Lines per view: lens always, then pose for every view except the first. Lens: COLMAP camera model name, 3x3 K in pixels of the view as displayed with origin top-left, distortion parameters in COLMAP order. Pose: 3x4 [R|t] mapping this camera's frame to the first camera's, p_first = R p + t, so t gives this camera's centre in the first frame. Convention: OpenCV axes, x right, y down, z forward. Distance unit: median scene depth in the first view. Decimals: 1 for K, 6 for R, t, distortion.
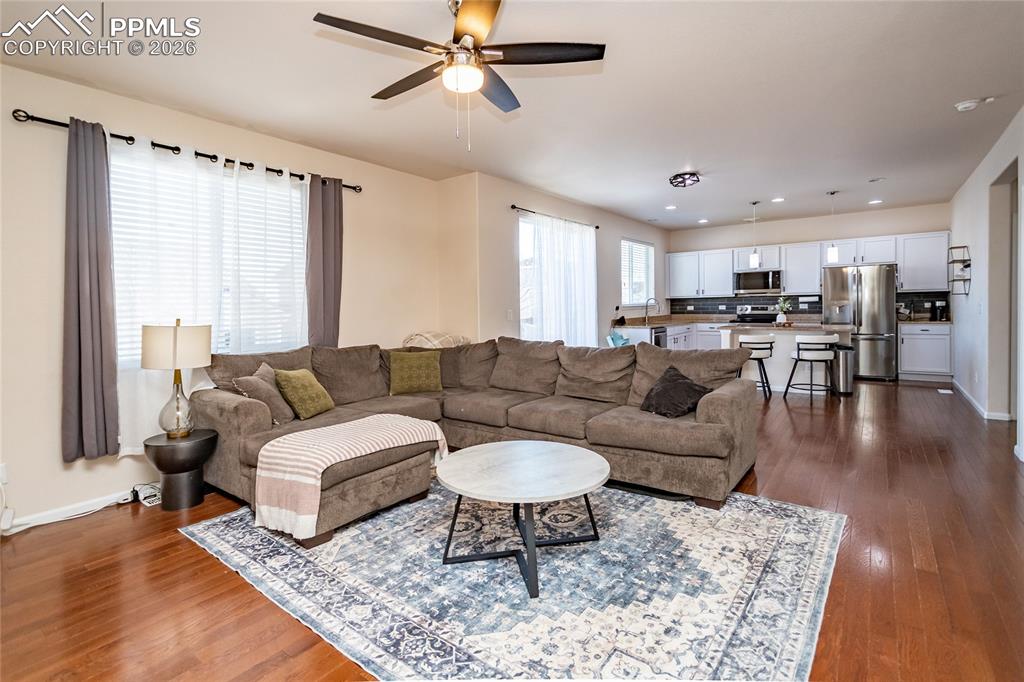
lens RADIAL K [[503.5, 0, 509.5], [0, 503.5, 329.6], [0, 0, 1]] dist [-0.011113, 0.003732]
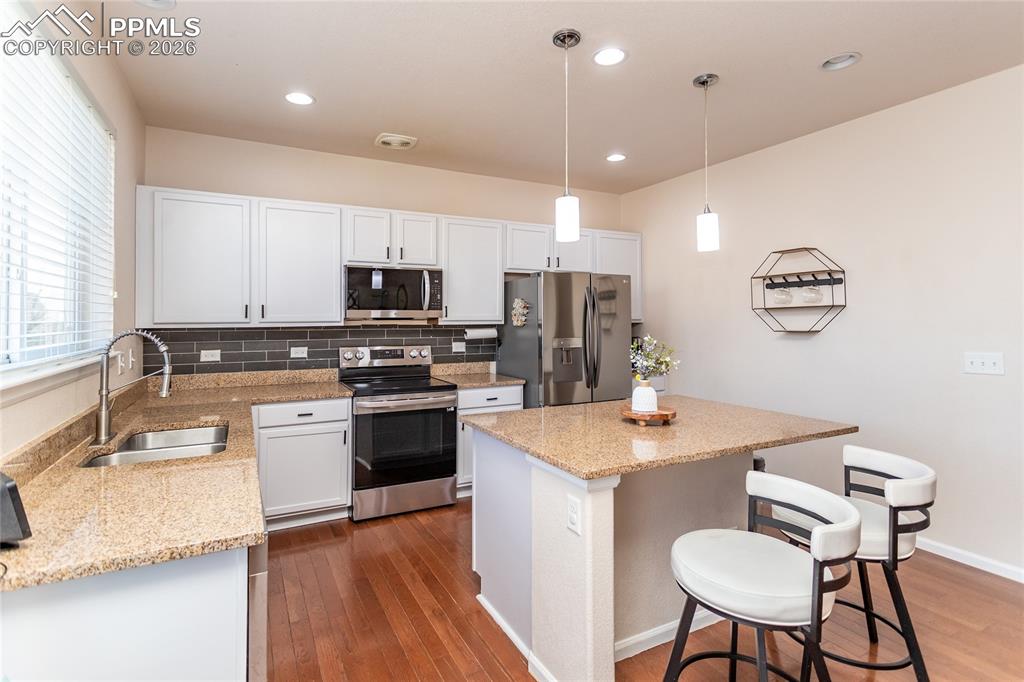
lens RADIAL K [[503.5, 0, 482.6], [0, 503.5, 321.1], [0, 0, 1]] dist [-0.011113, 0.003732]
pose [[0.444300, 0.018737, 0.895682, 0.207635], [0.036425, 0.998577, -0.038958, -0.073725], [-0.895137, 0.049934, 0.442985, 1.073108]]
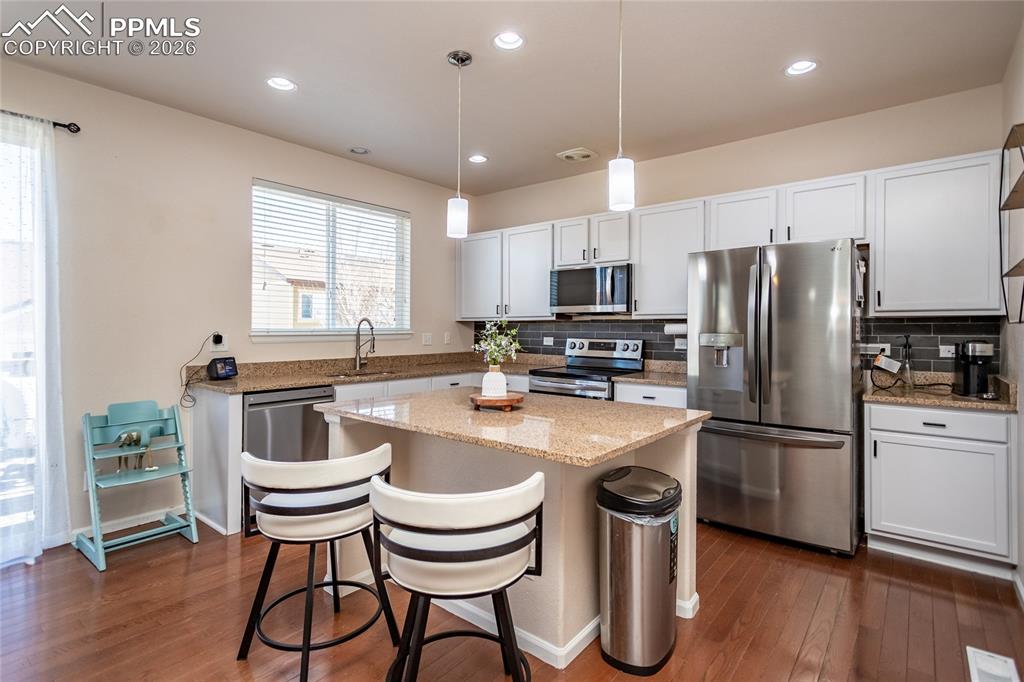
lens RADIAL K [[503.5, 0, 545.4], [0, 503.5, 339.0], [0, 0, 1]] dist [-0.011113, 0.003732]
pose [[0.999654, 0.024427, -0.009709, 0.658732], [-0.024657, 0.999398, -0.024417, -0.051966], [0.009107, 0.024648, 0.999655, 0.759620]]
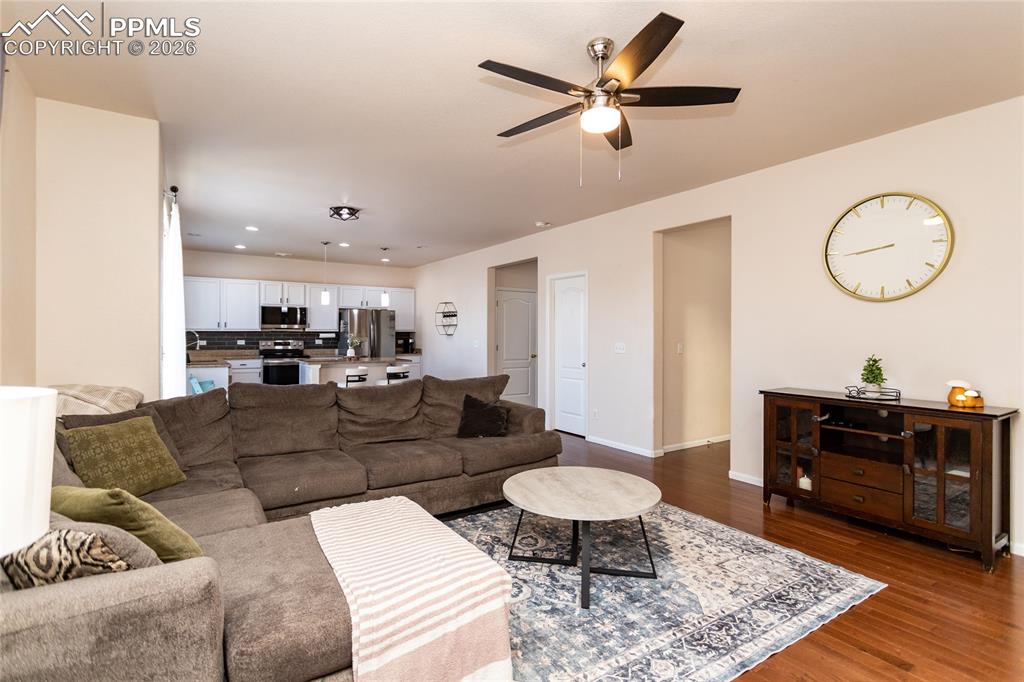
lens RADIAL K [[503.5, 0, 518.2], [0, 503.5, 349.8], [0, 0, 1]] dist [-0.011113, 0.003732]
pose [[0.311135, -0.007169, 0.950339, -0.462362], [0.035791, 0.999351, -0.004179, -0.012594], [-0.949692, 0.035313, 0.311190, 0.345476]]
